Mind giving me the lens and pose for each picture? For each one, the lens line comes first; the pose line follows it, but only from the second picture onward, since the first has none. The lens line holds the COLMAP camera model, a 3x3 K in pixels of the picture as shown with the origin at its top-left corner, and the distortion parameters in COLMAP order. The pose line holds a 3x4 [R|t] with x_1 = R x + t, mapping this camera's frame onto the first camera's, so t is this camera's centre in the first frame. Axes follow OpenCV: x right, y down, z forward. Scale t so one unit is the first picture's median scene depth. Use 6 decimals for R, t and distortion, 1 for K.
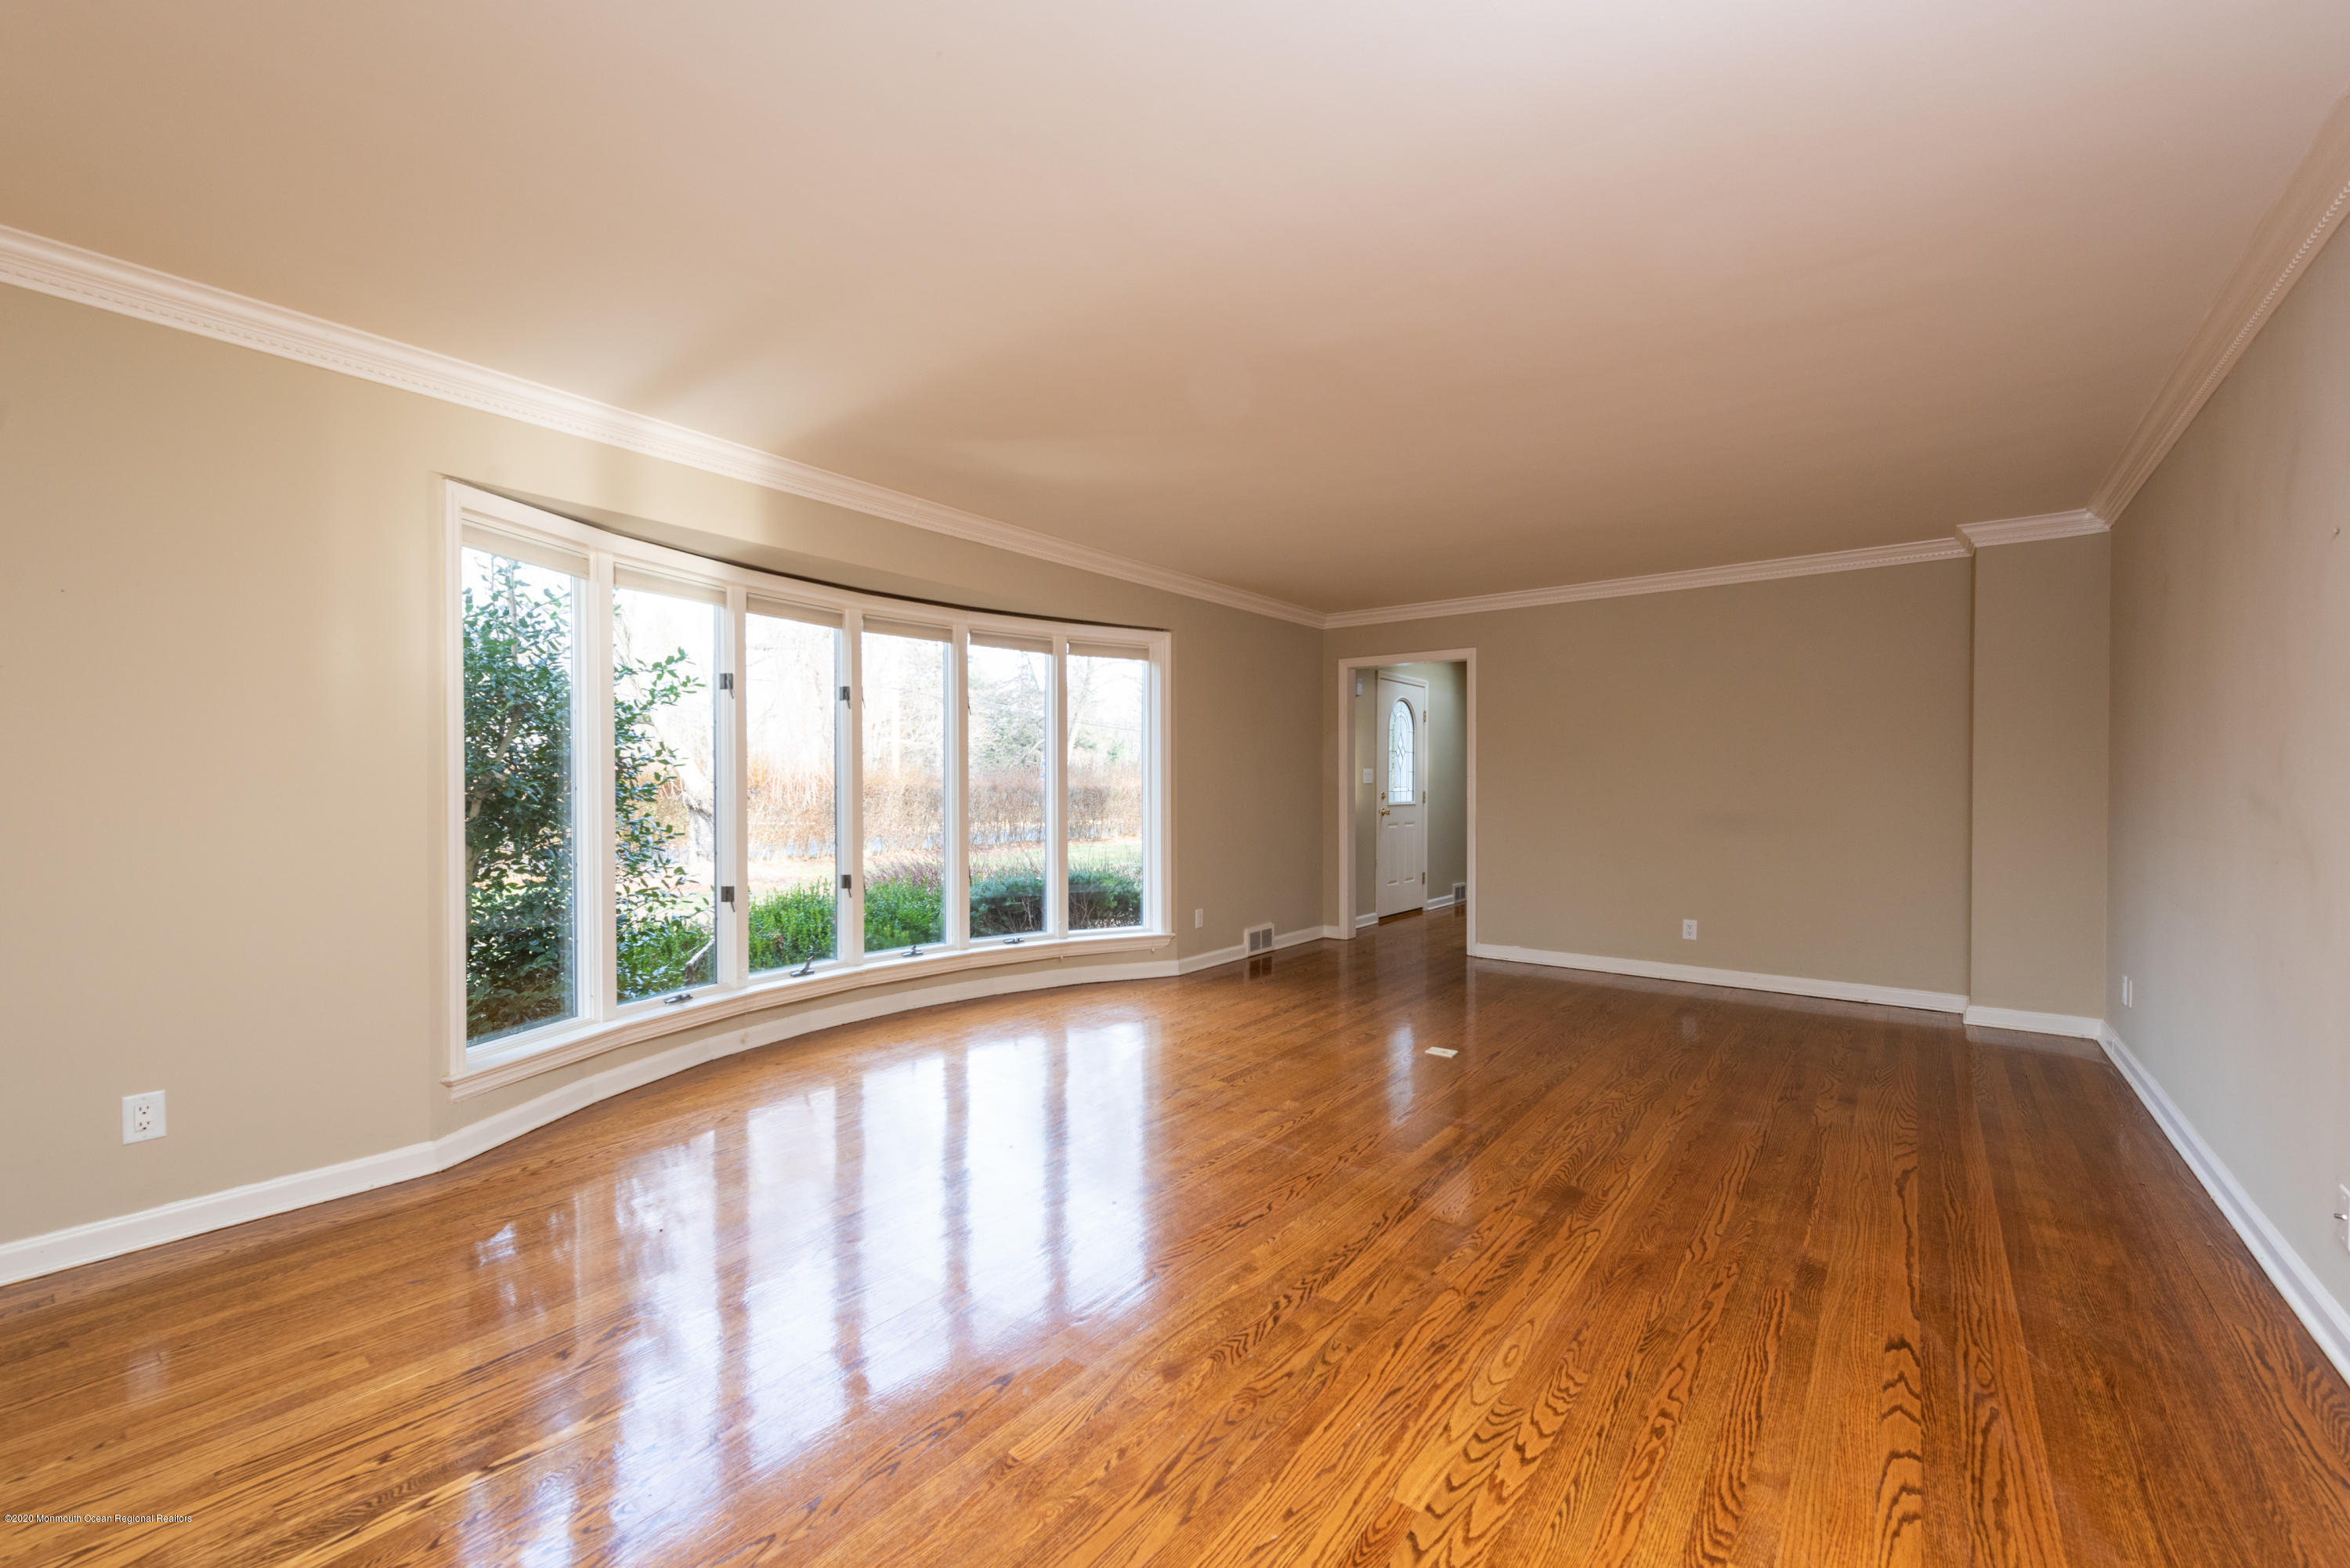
lens RADIAL K [[936.3, 0, 1177.9], [0, 936.3, 799.2], [0, 0, 1]] dist [0.015507, -0.000282]
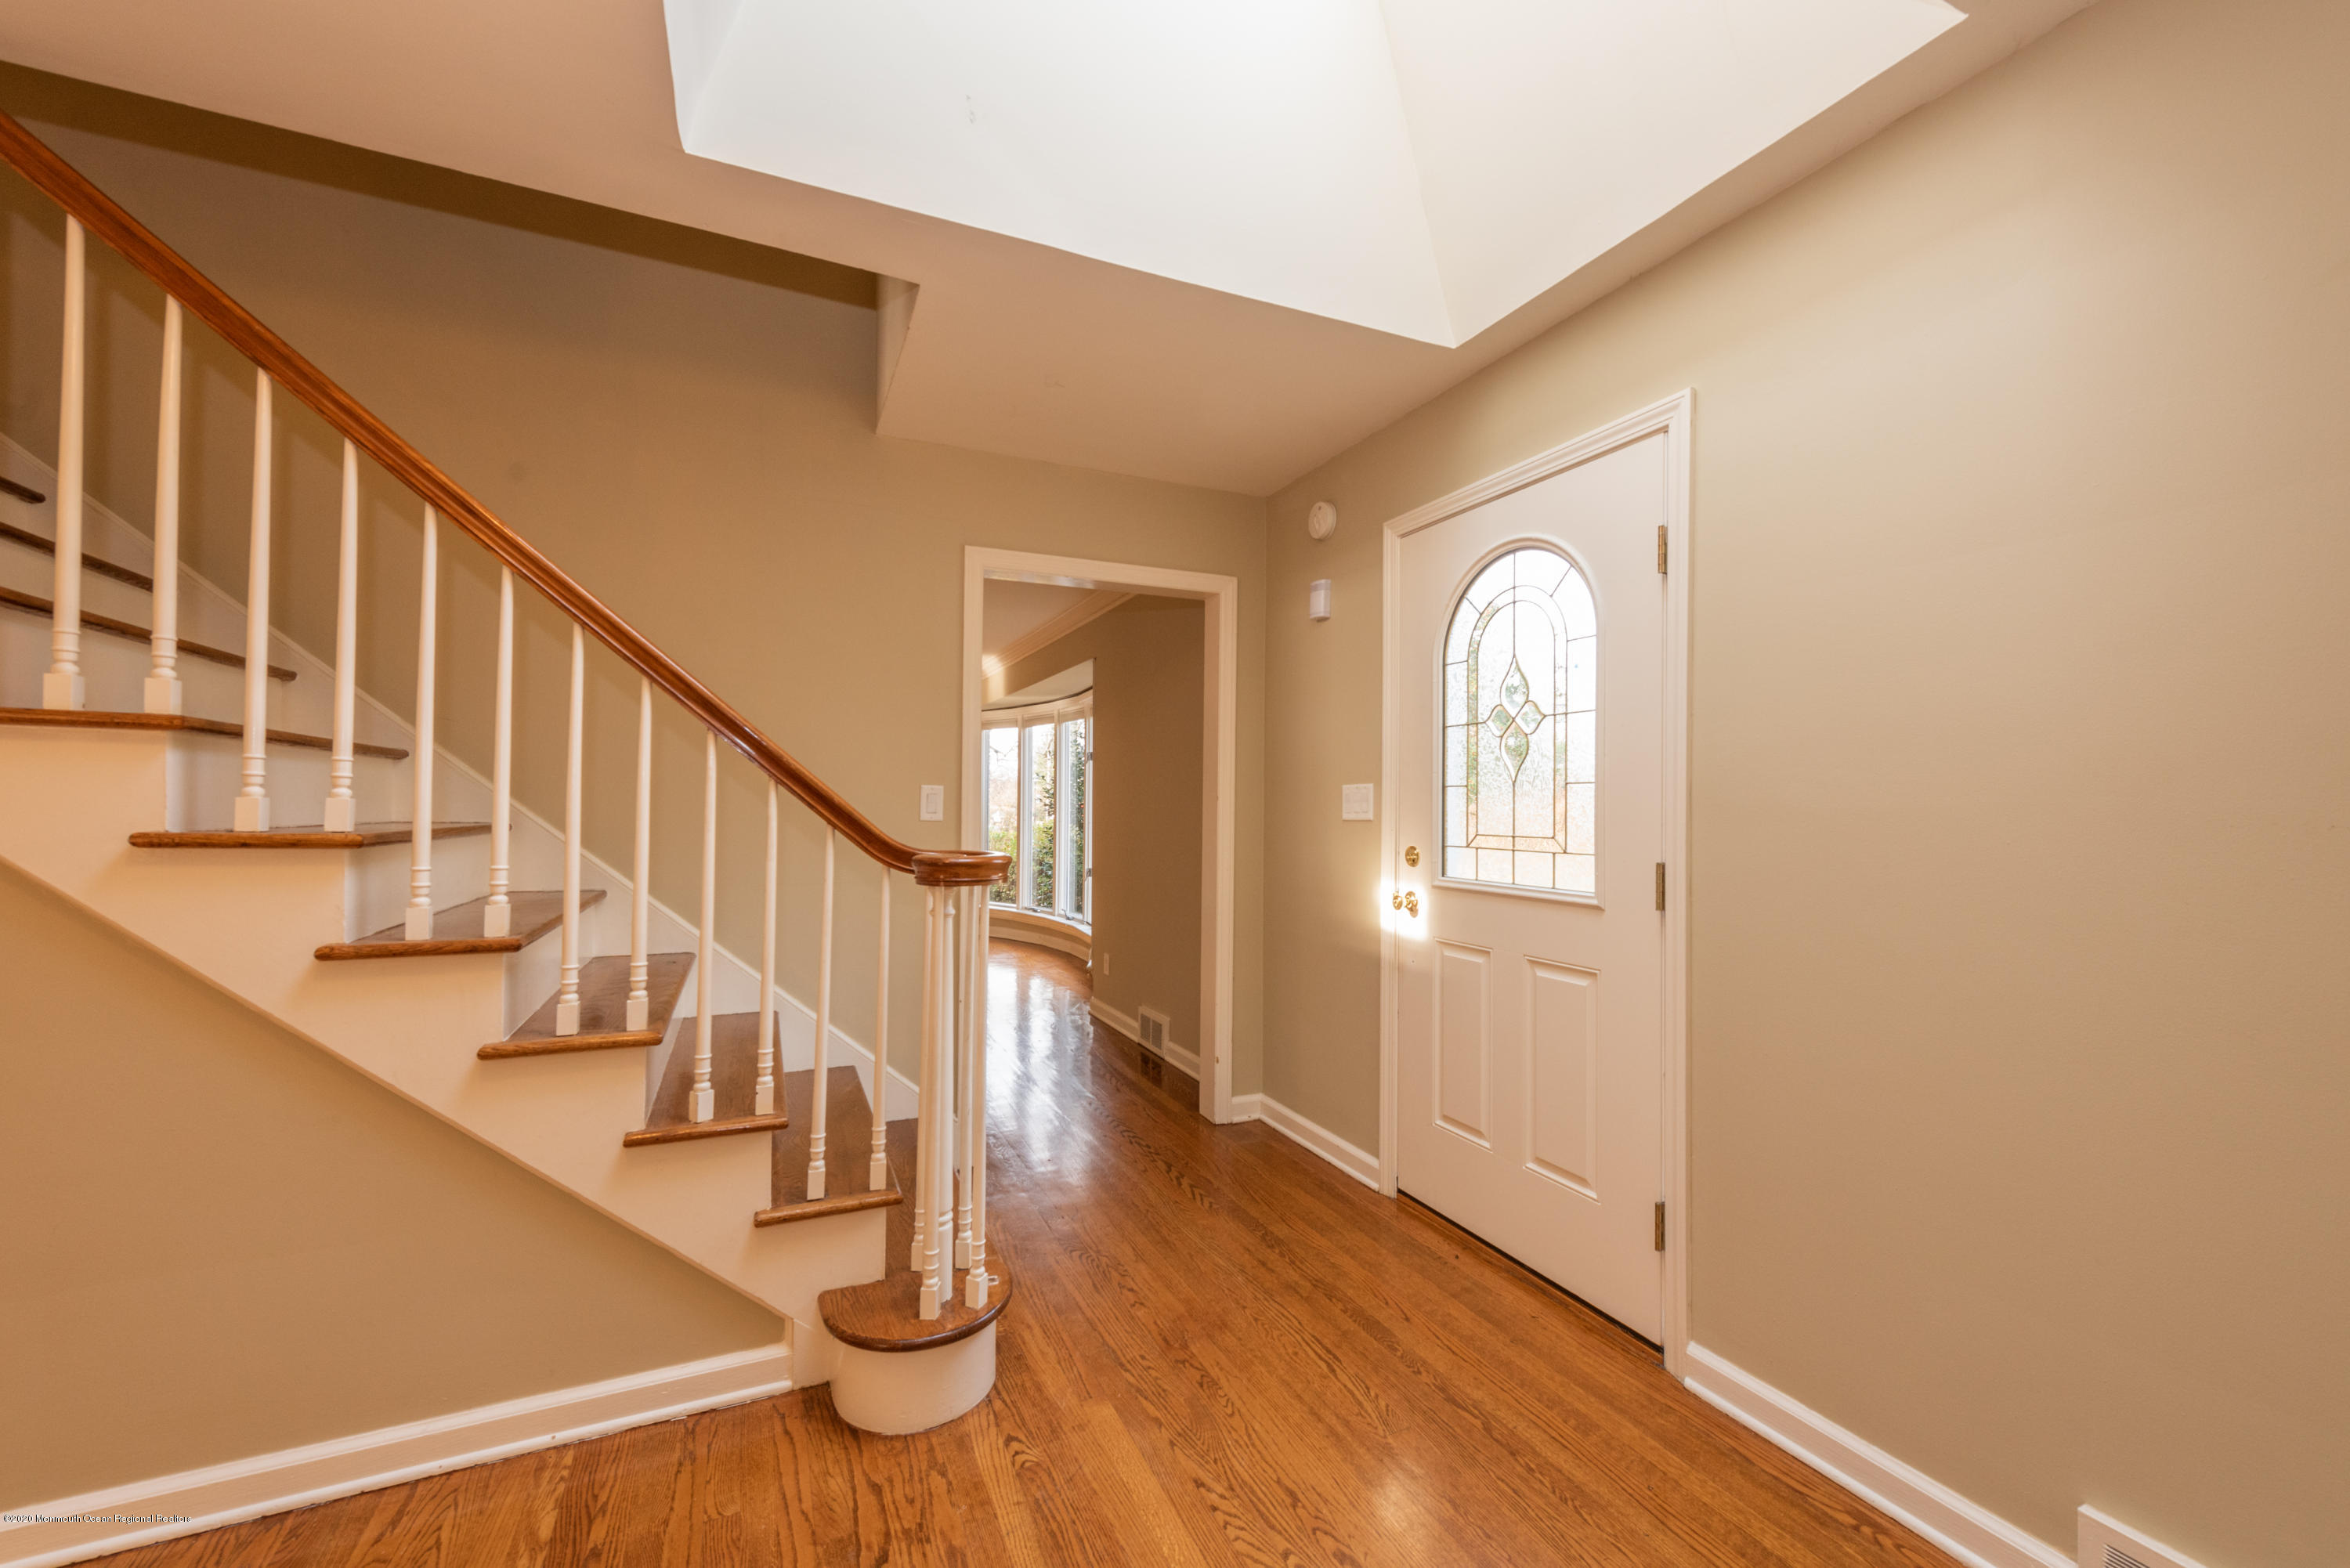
lens RADIAL K [[958.9, 0, 1196.9], [0, 958.9, 796.7], [0, 0, 1]] dist [0.000610, -0.000042]
pose [[-0.456809, -0.013356, -0.889464, 1.592266], [-0.020982, 0.999771, -0.004236, -0.065119], [0.889317, 0.016728, -0.456985, 2.898782]]
